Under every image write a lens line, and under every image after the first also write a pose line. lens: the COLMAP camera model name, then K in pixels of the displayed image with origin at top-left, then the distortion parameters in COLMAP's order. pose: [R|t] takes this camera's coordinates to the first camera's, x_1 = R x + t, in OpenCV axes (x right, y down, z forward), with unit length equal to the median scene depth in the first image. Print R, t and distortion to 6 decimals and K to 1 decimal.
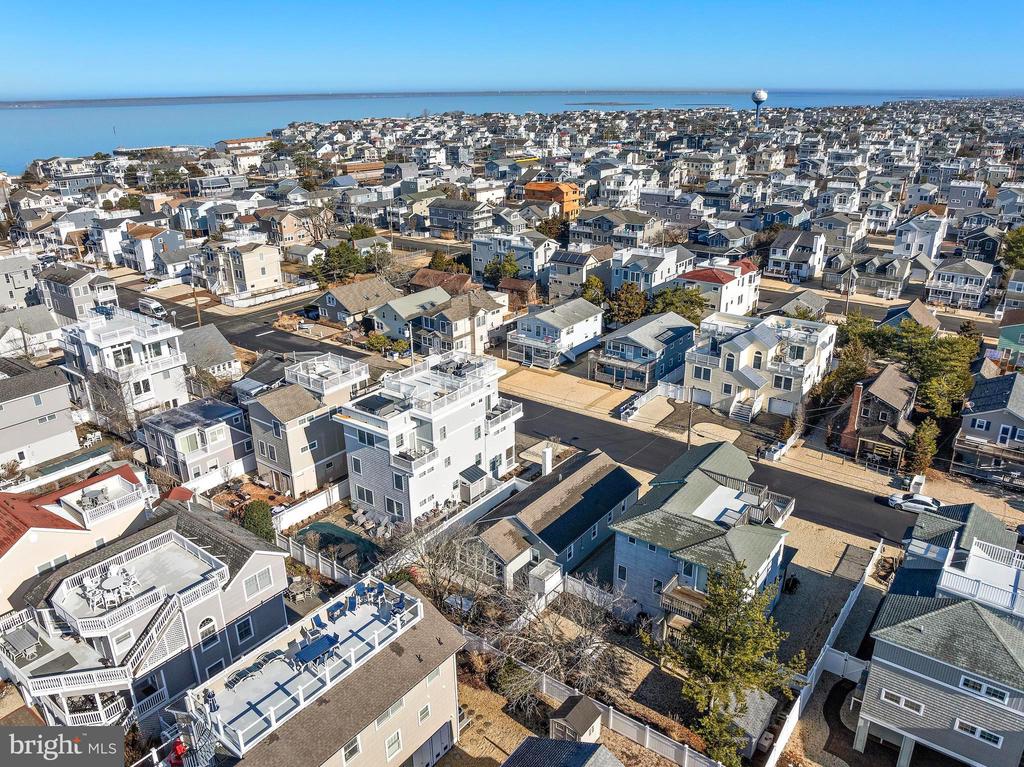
lens RADIAL K [[742.7, 0, 512.0], [0, 742.7, 383.5], [0, 0, 1]] dist [-0.041799, -0.002527]
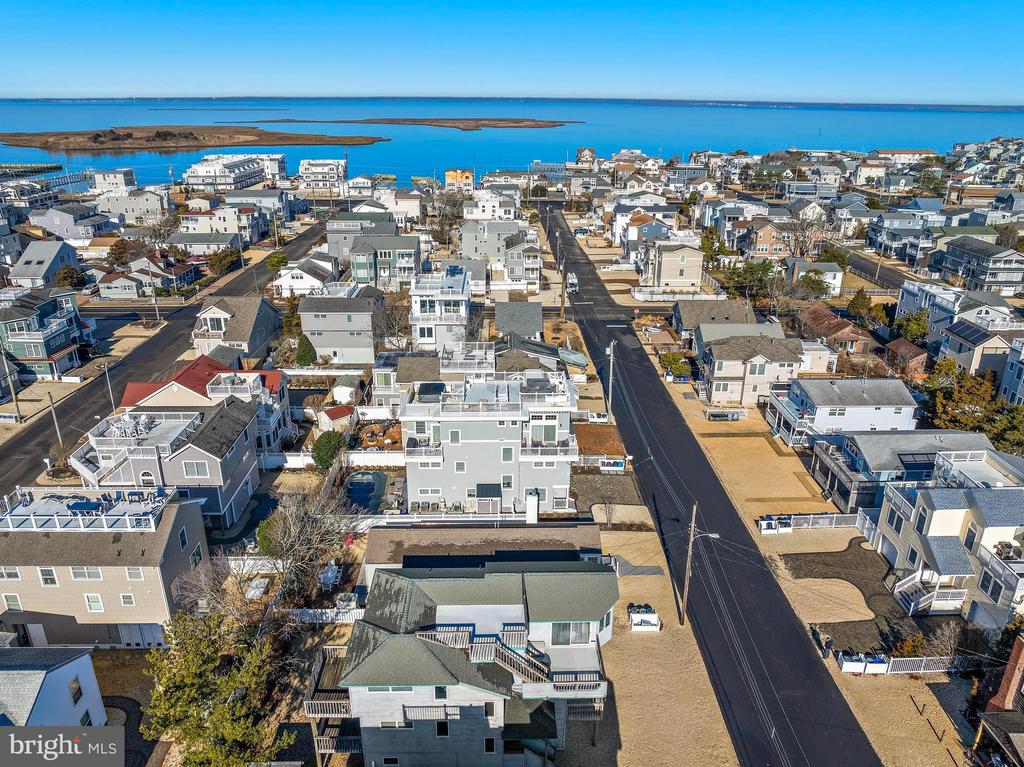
lens RADIAL K [[722.4, 0, 512.0], [0, 722.4, 383.5], [0, 0, 1]] dist [-0.032026, -0.003925]
pose [[0.619568, 0.300189, -0.725273, 0.445604], [-0.298895, 0.944598, 0.135634, -0.109100], [0.725808, 0.132746, 0.674968, 0.257483]]
